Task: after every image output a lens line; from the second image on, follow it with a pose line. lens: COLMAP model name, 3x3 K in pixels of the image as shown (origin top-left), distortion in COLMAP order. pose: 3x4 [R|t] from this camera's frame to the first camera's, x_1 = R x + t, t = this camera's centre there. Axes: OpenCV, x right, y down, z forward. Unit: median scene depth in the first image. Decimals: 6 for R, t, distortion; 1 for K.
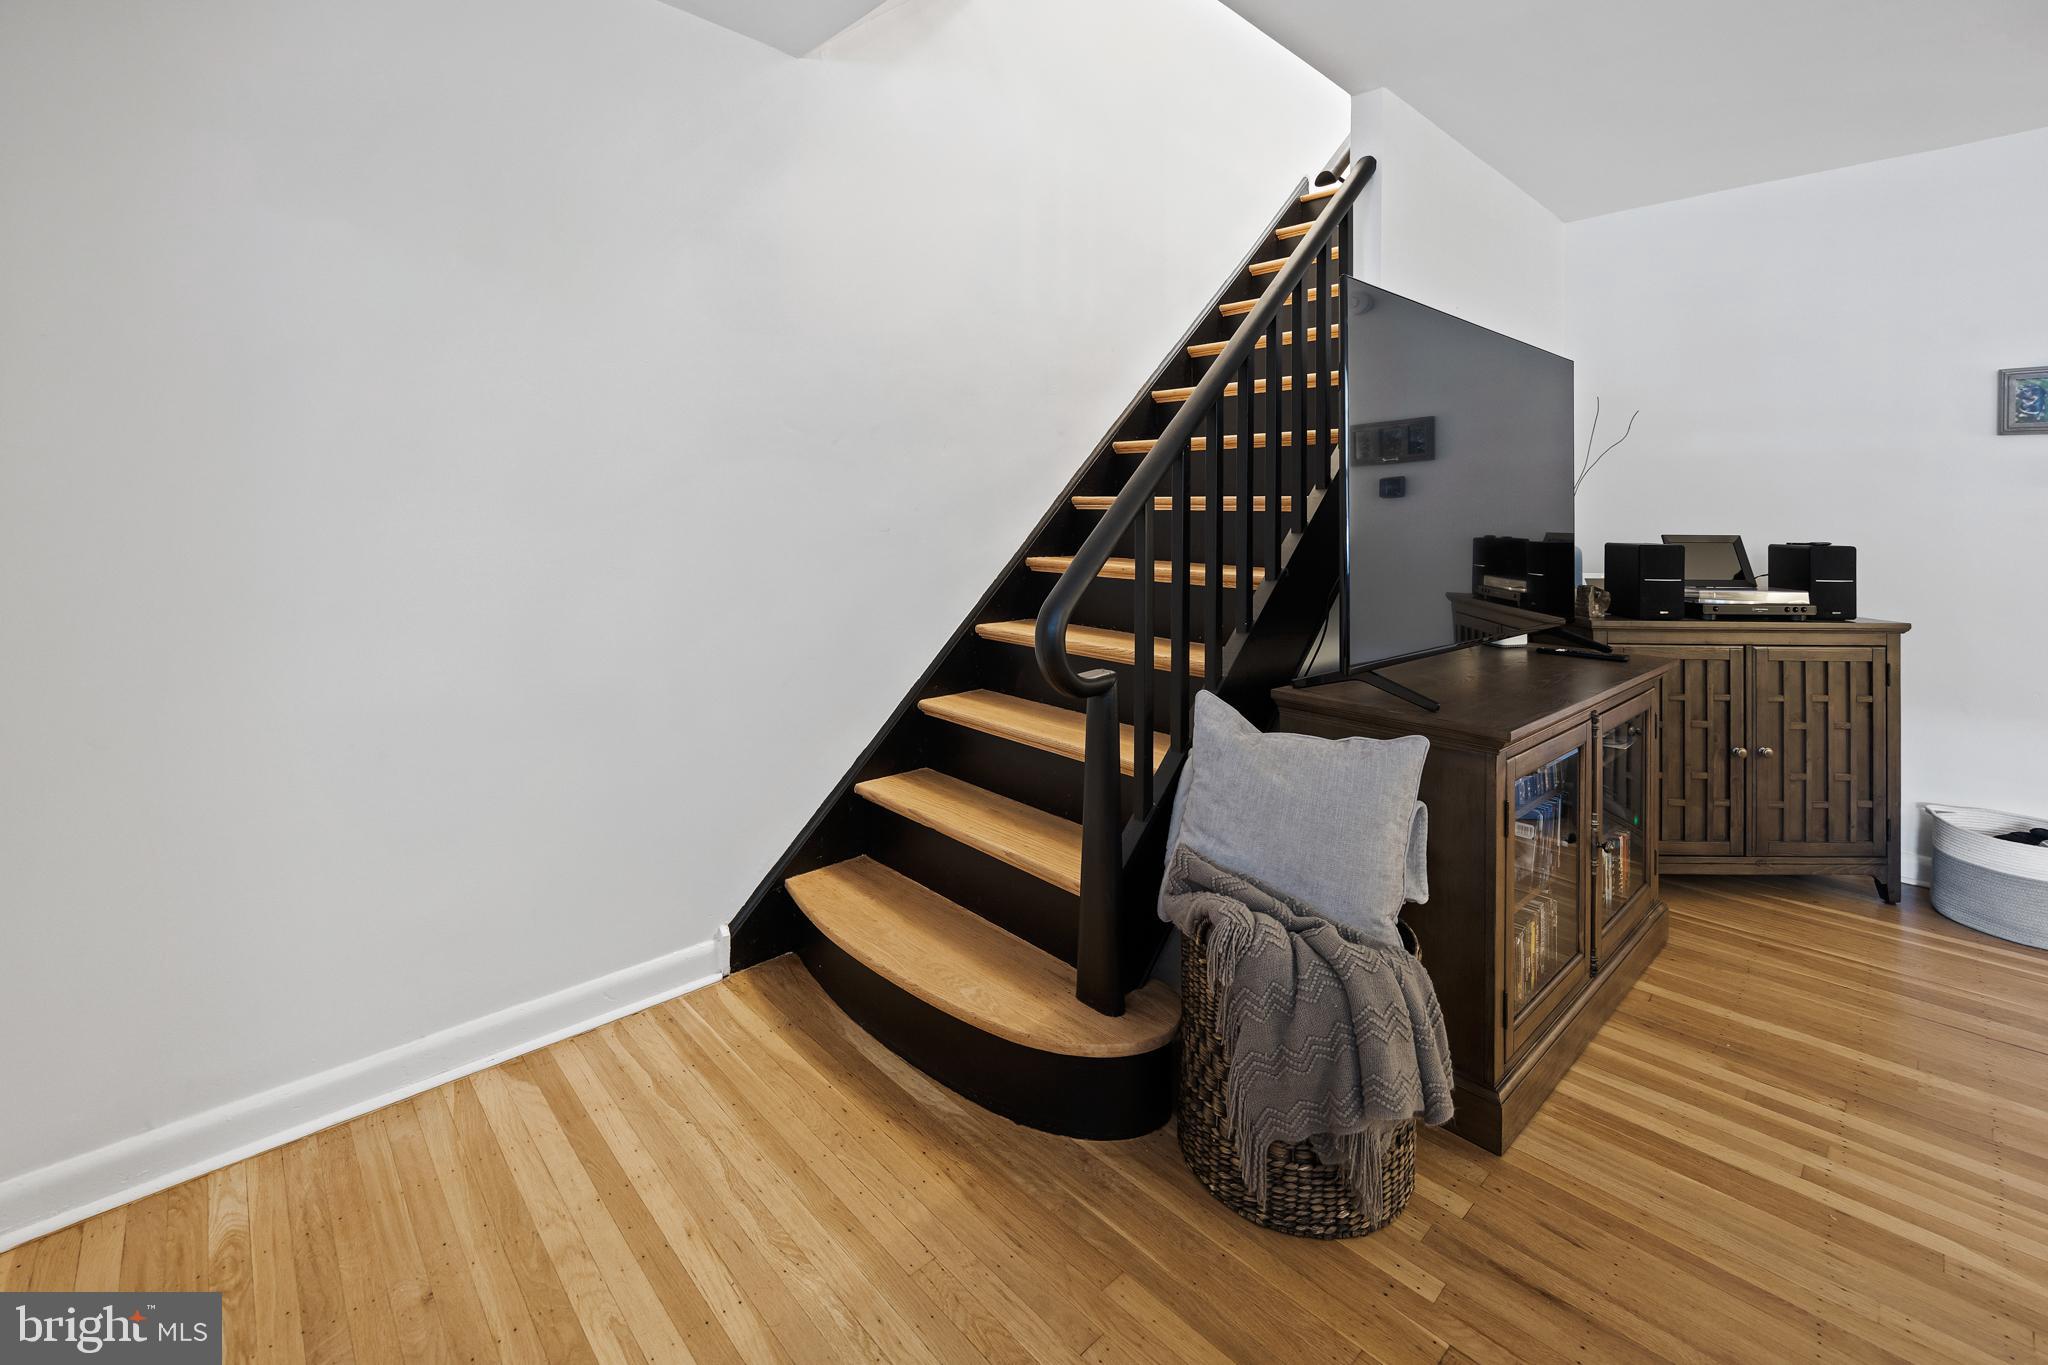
lens RADIAL K [[902.8, 0, 1021.2], [0, 902.8, 509.3], [0, 0, 1]] dist [0.012950, -0.002872]
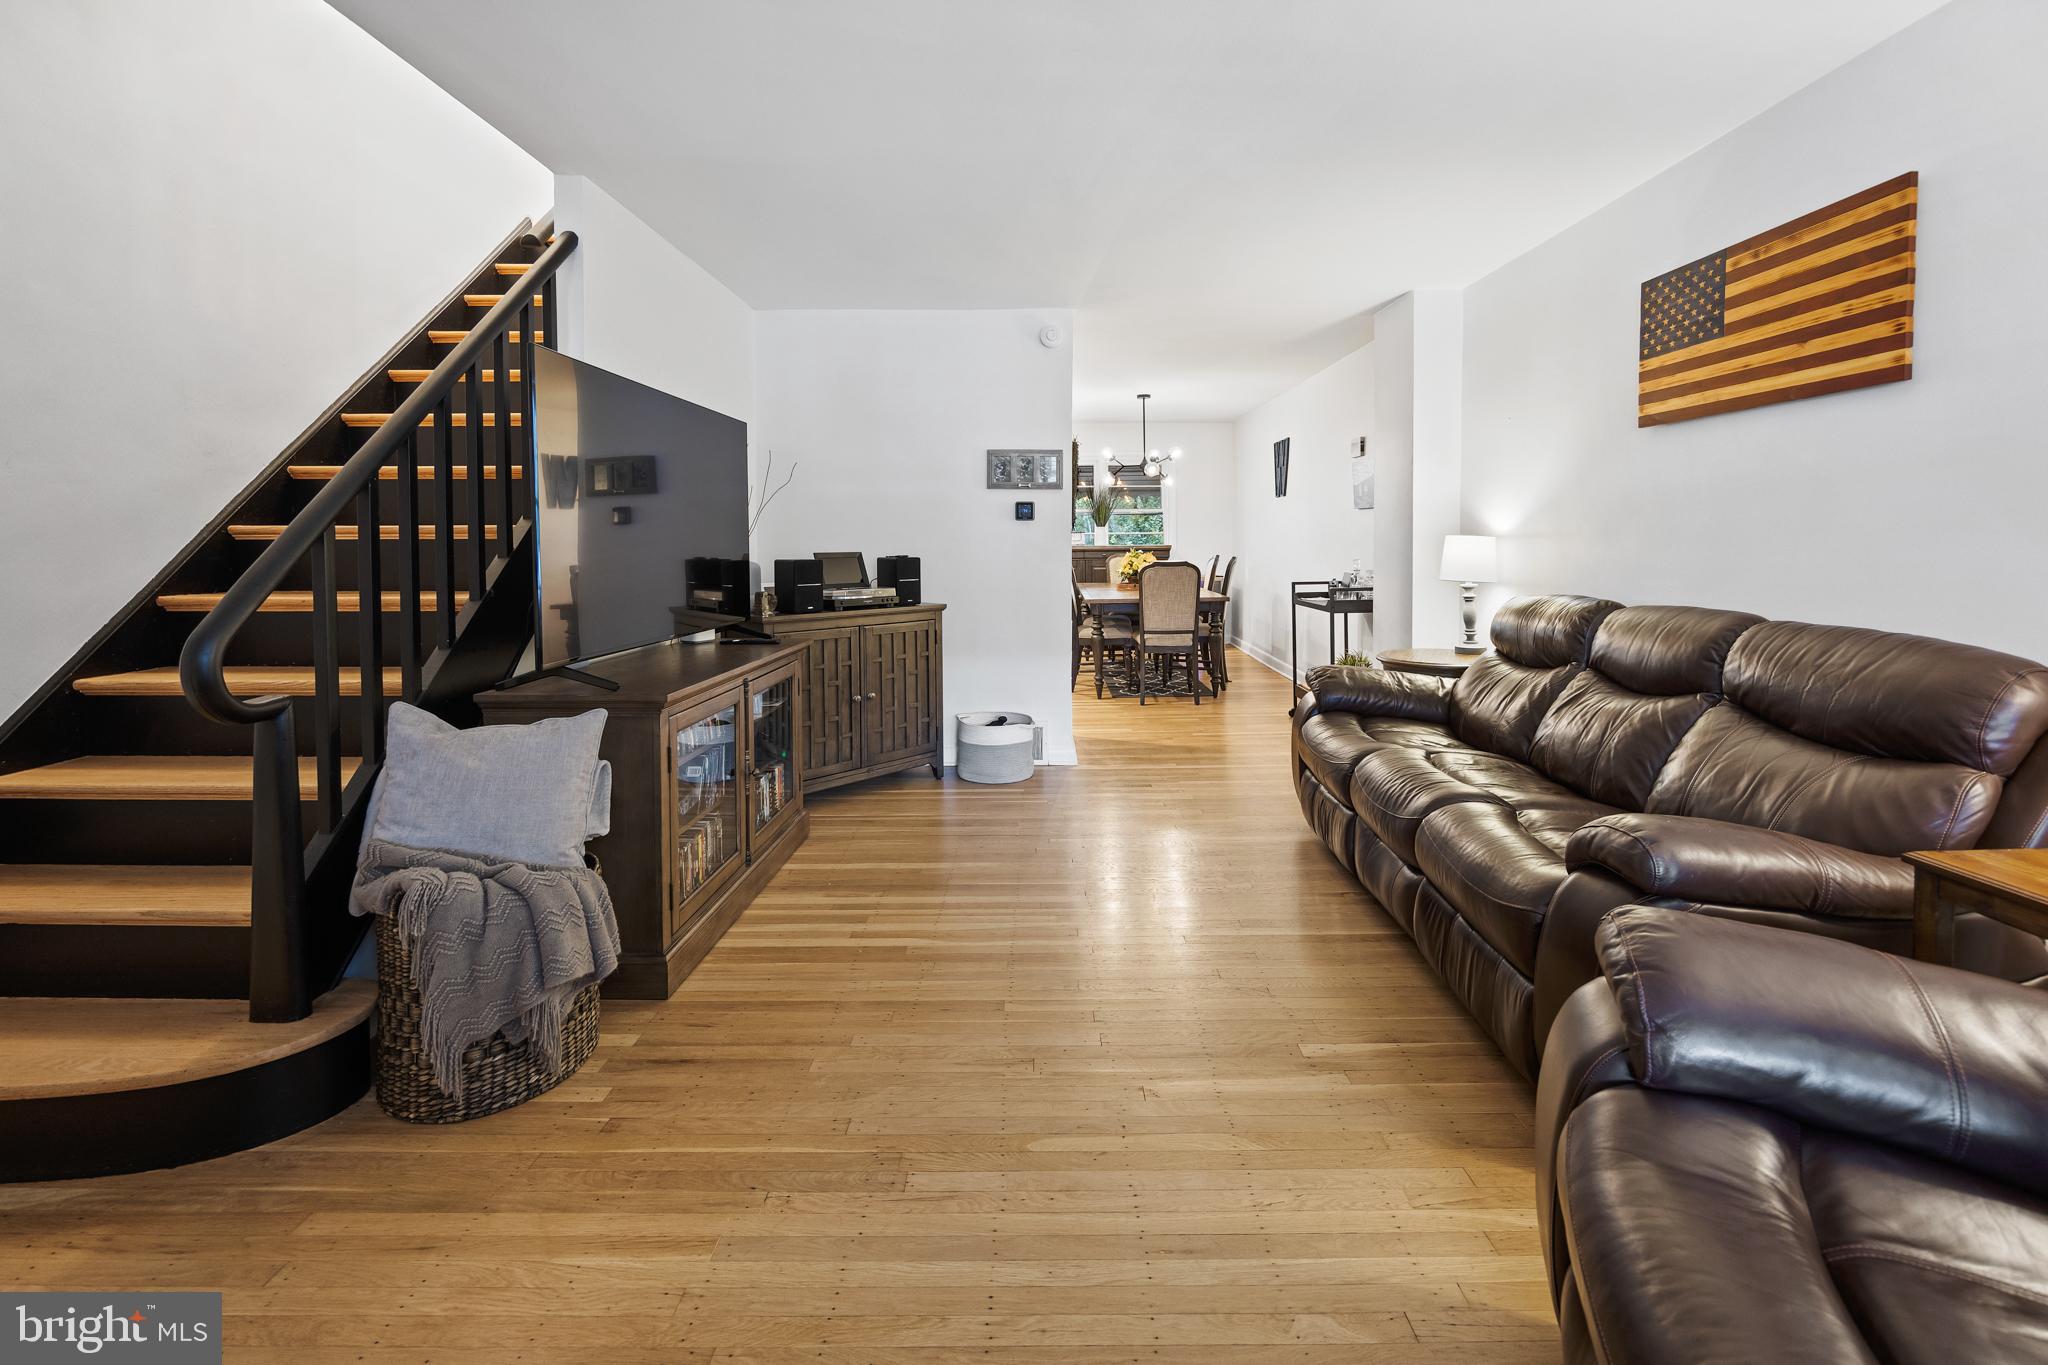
lens RADIAL K [[871.3, 0, 1063.7], [0, 871.3, 555.5], [0, 0, 1]] dist [-0.000355, -0.000666]
pose [[0.680537, -0.025078, 0.732285, -0.018325], [0.009216, 0.999628, 0.025669, 0.002063], [-0.732656, -0.010720, 0.680515, -0.312259]]
